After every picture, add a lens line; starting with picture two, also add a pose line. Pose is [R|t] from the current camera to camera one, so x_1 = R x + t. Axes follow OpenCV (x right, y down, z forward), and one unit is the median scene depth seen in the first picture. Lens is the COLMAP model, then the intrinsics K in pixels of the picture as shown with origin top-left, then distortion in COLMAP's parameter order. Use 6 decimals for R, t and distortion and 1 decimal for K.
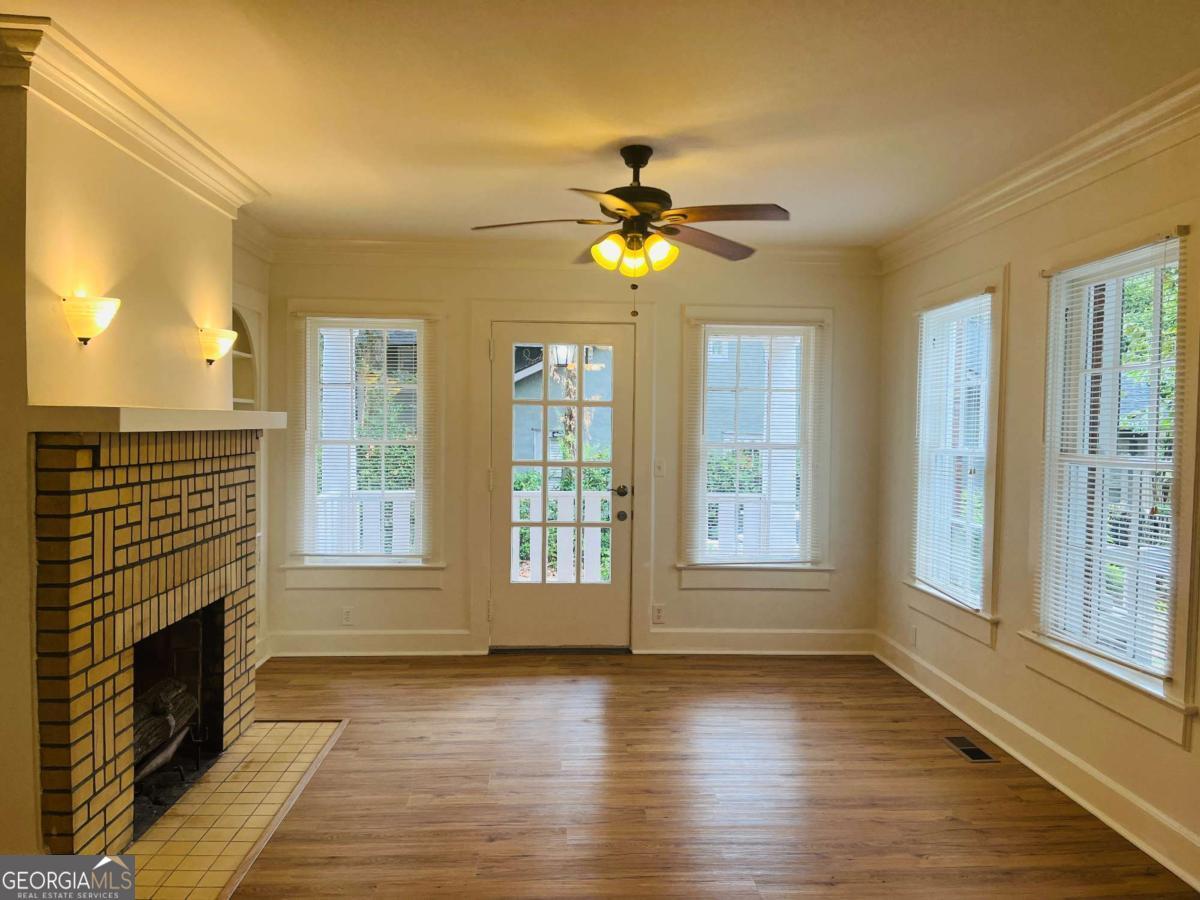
lens RADIAL K [[910.9, 0, 603.9], [0, 910.9, 455.5], [0, 0, 1]] dist [0.074550, -0.087720]
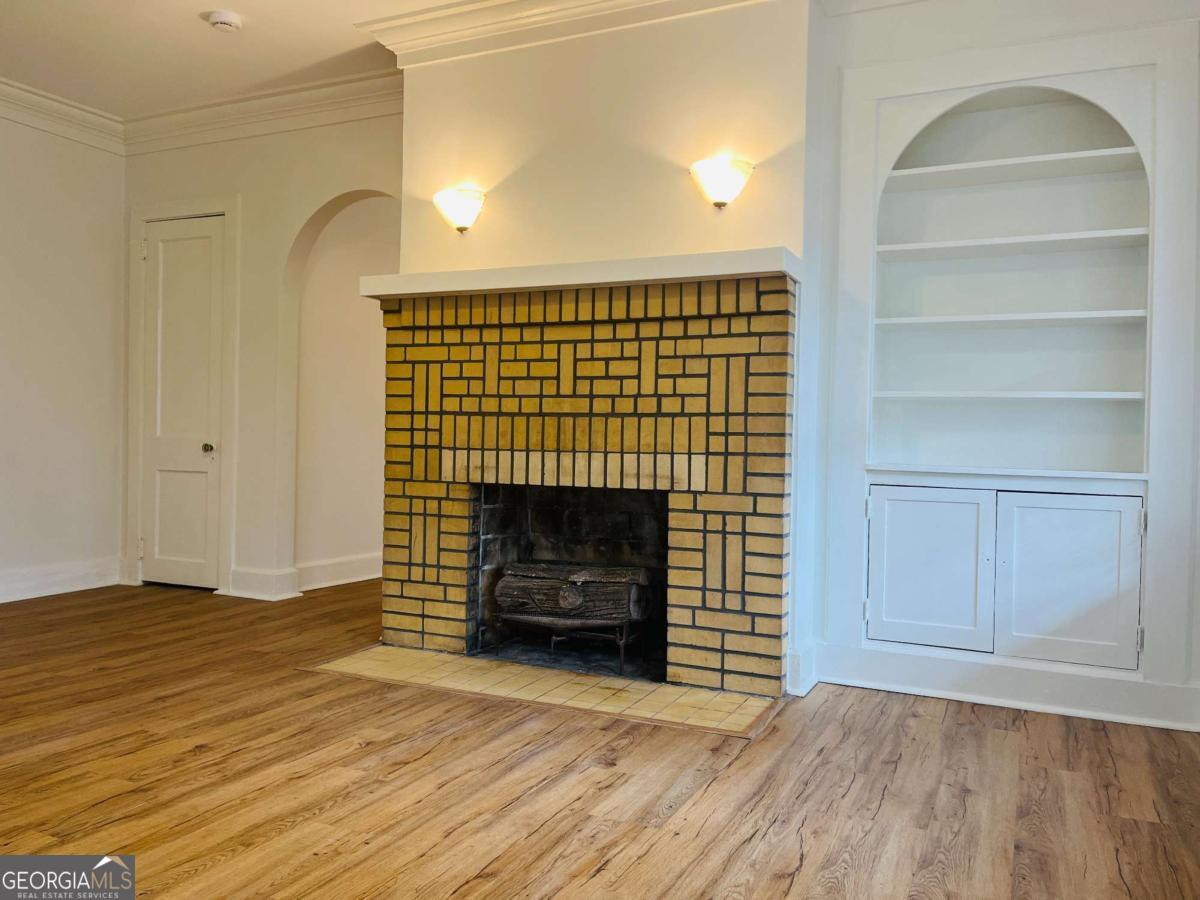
lens RADIAL K [[910.9, 0, 603.0], [0, 910.9, 449.6], [0, 0, 1]] dist [0.074550, -0.087720]
pose [[-0.465970, -0.014101, -0.884688, 0.334438], [-0.057423, 0.998247, 0.014334, 0.108177], [0.882935, 0.057481, -0.465963, 1.326085]]
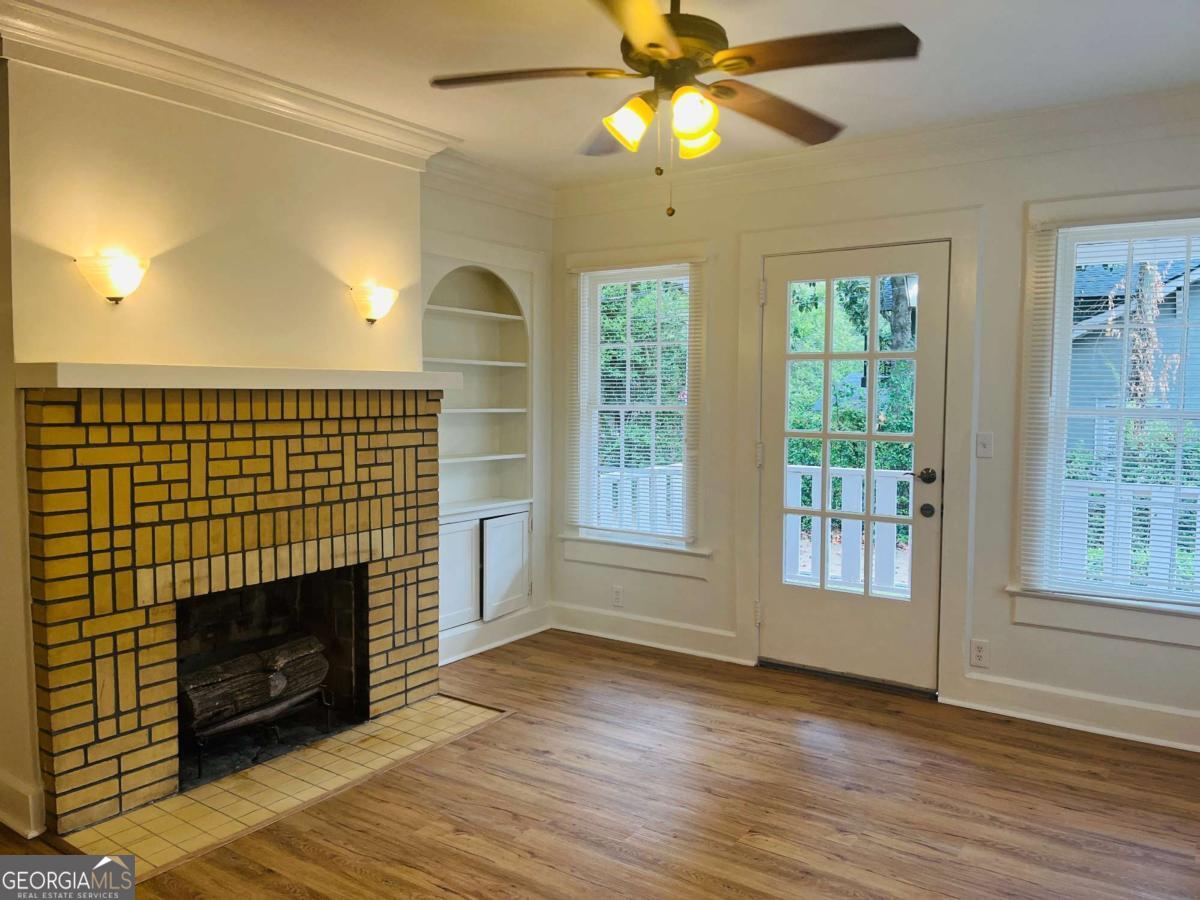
lens RADIAL K [[910.9, 0, 608.0], [0, 910.9, 453.5], [0, 0, 1]] dist [0.074550, -0.087720]
pose [[0.794320, 0.034075, -0.606544, 0.373771], [-0.016942, 0.999280, 0.033951, 0.001128], [0.607264, -0.016692, 0.794325, 0.386465]]
